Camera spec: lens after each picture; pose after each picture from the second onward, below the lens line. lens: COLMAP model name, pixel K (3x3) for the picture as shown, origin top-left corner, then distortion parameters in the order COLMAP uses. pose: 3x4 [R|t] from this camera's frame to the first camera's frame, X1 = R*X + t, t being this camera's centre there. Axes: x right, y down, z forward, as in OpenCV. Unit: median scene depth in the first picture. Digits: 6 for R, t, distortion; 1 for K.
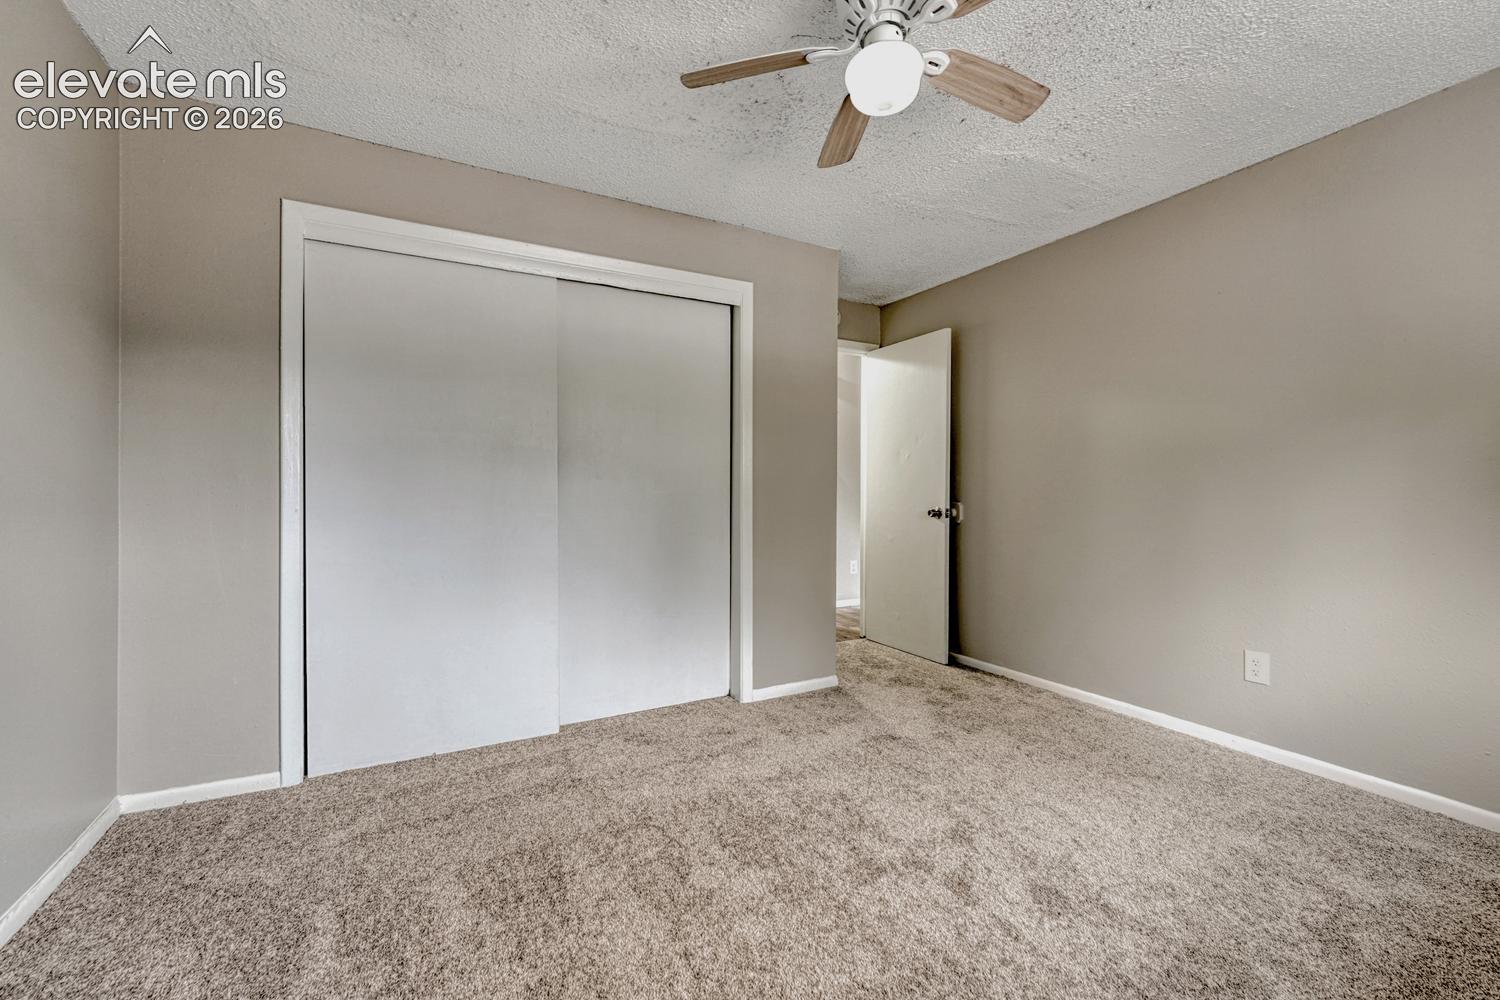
lens RADIAL K [[632.0, 0, 746.1], [0, 632.0, 497.1], [0, 0, 1]] dist [-0.004653, 0.001166]
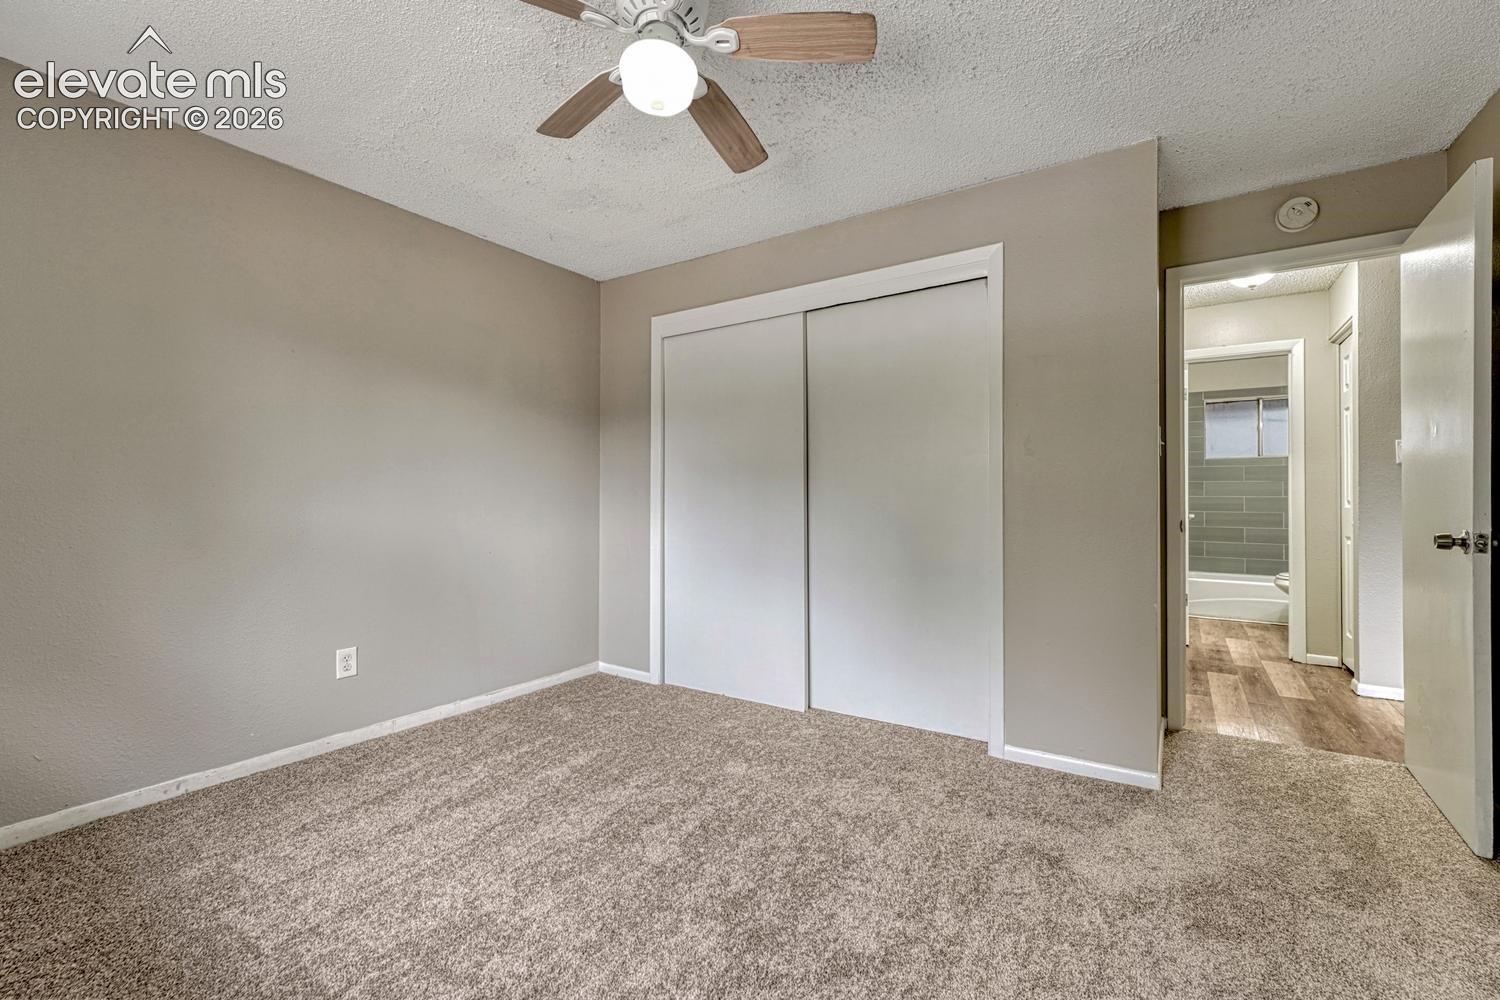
lens RADIAL K [[632.0, 0, 746.5], [0, 632.0, 496.2], [0, 0, 1]] dist [-0.004653, 0.001166]
pose [[0.468046, -0.002434, -0.883701, 0.719021], [-0.006125, 0.999963, -0.005998, -0.007230], [0.883683, 0.008220, 0.468014, 0.412259]]
